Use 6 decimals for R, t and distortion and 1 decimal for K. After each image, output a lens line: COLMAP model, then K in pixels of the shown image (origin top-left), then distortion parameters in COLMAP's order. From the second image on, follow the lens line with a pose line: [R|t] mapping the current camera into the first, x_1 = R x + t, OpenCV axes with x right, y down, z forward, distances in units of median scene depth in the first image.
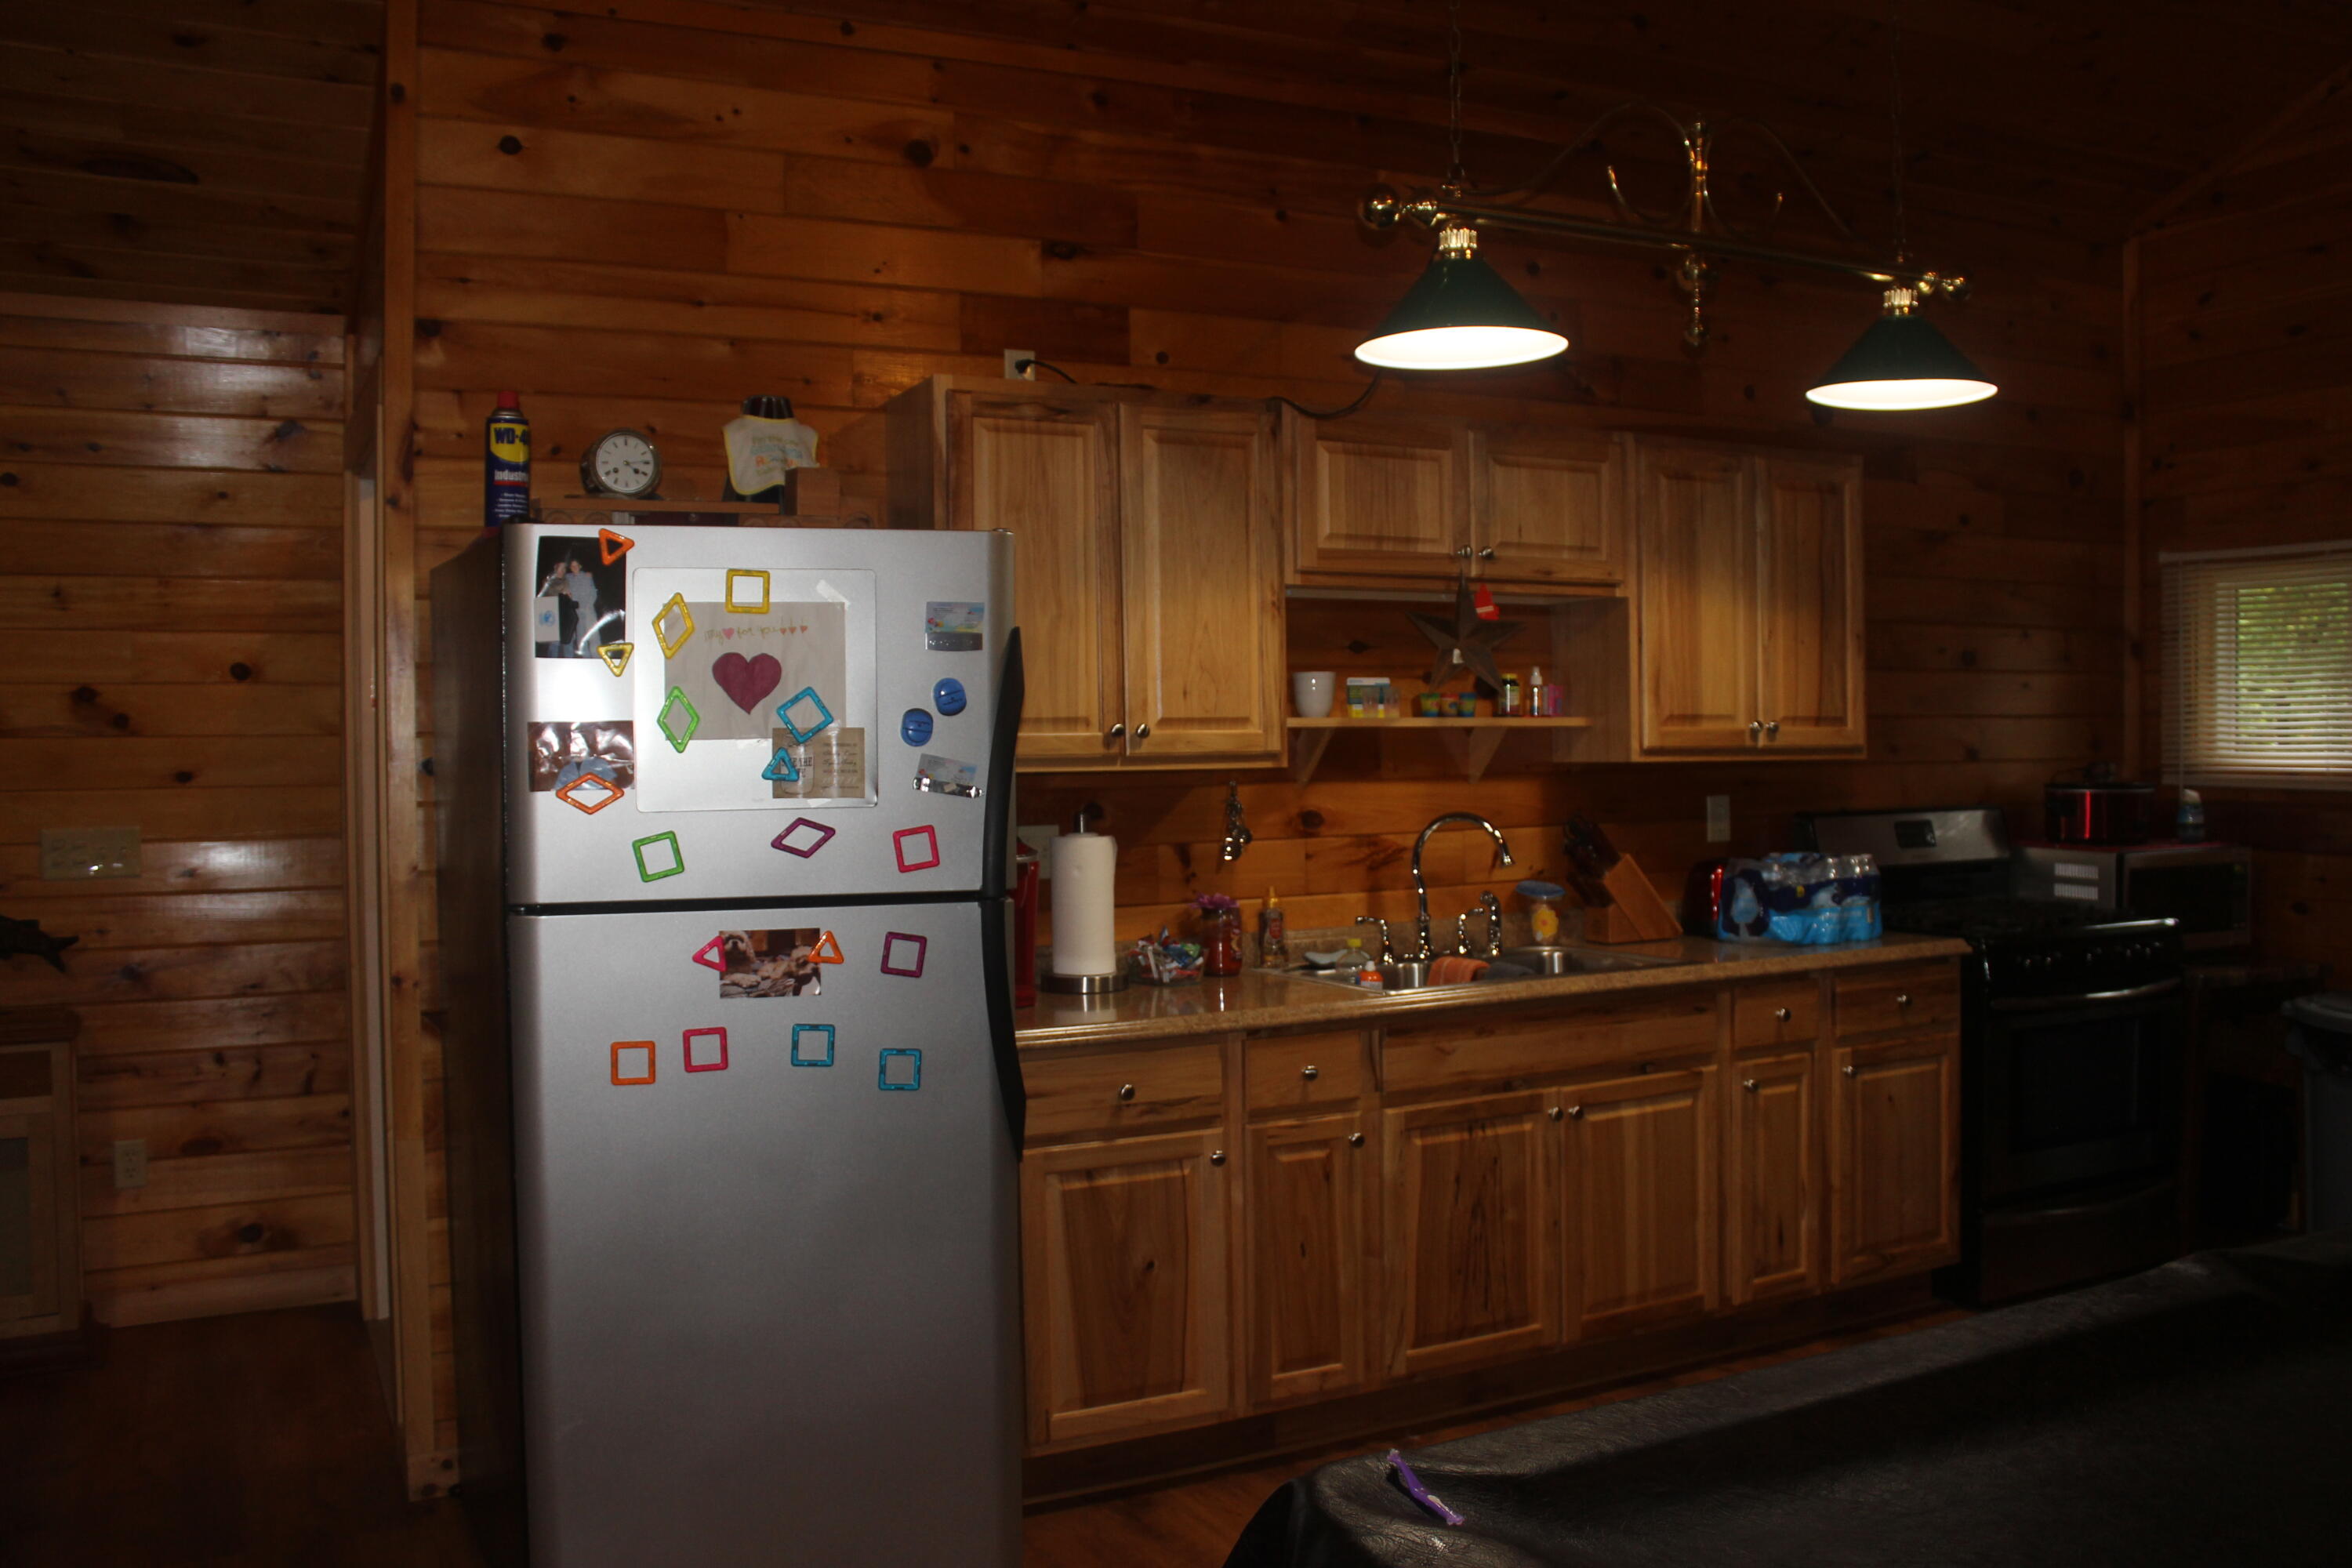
lens RADIAL K [[1977.9, 0, 1196.6], [0, 1977.9, 757.2], [0, 0, 1]] dist [-0.162546, 0.152645]
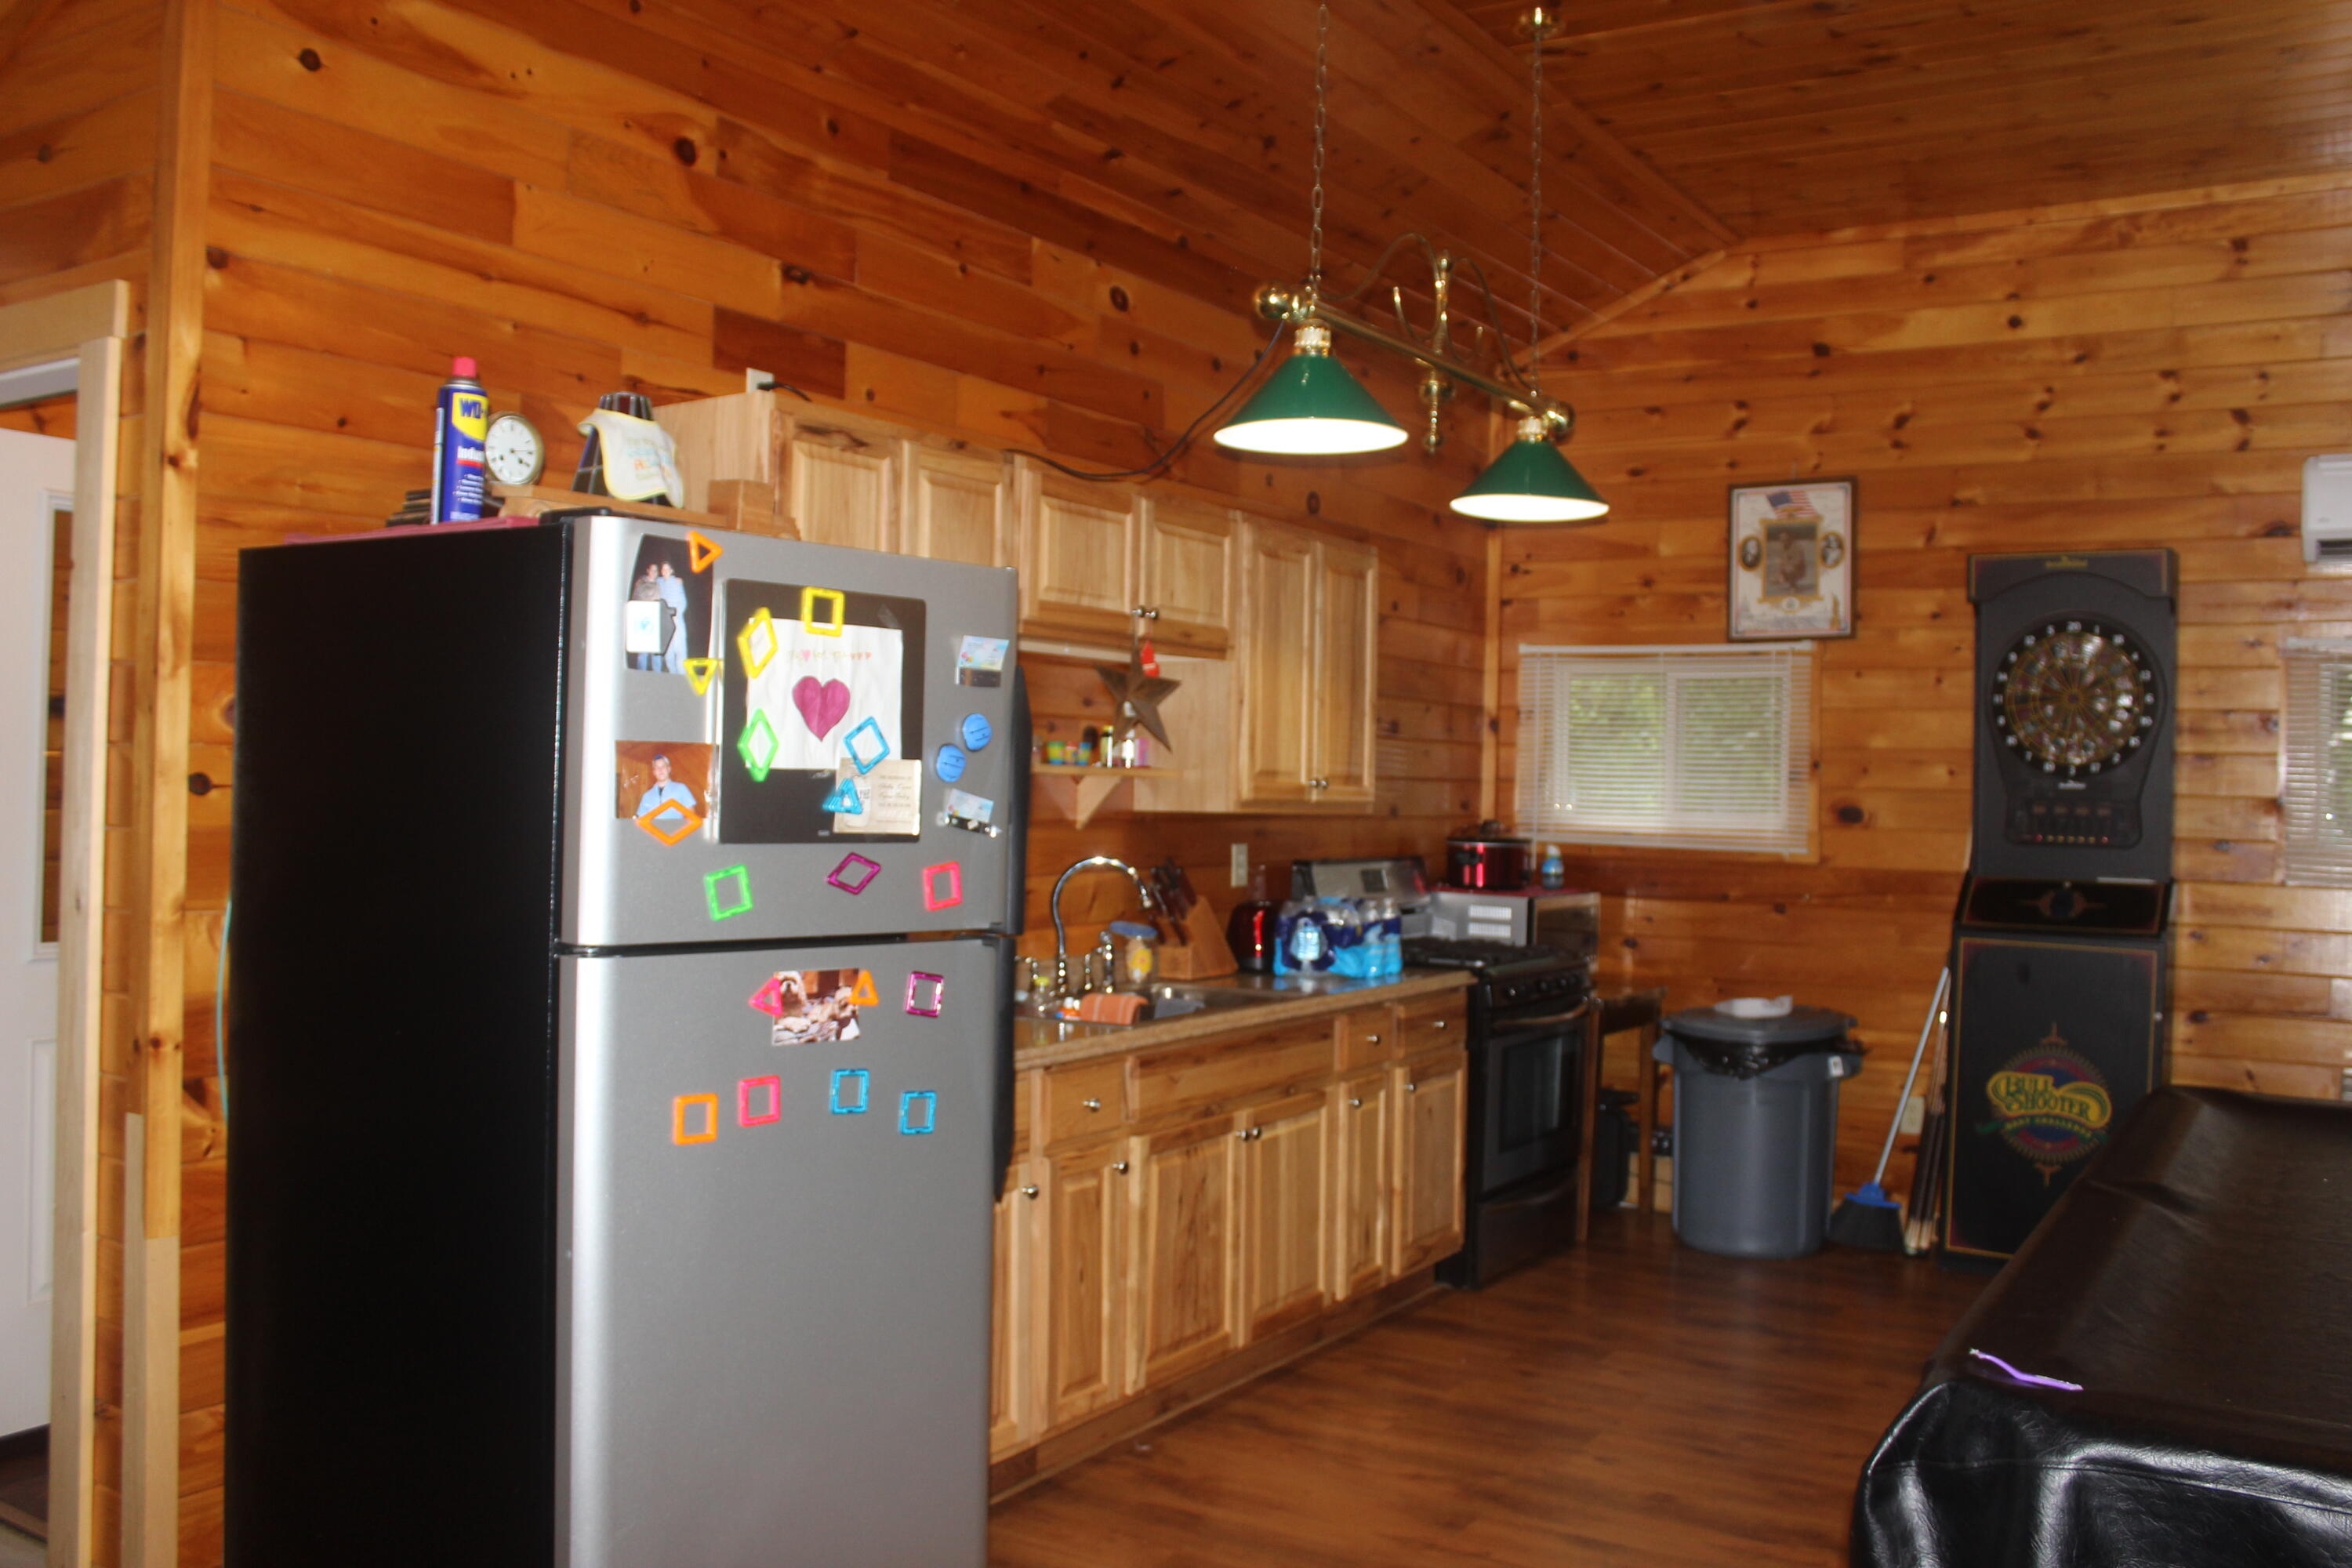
lens RADIAL K [[1977.9, 0, 1196.6], [0, 1977.9, 757.2], [0, 0, 1]] dist [-0.162546, 0.152645]
pose [[0.863460, 0.037055, 0.503055, -0.383902], [-0.024865, 0.999212, -0.030924, 0.007092], [-0.503805, 0.014194, 0.863701, 0.063962]]
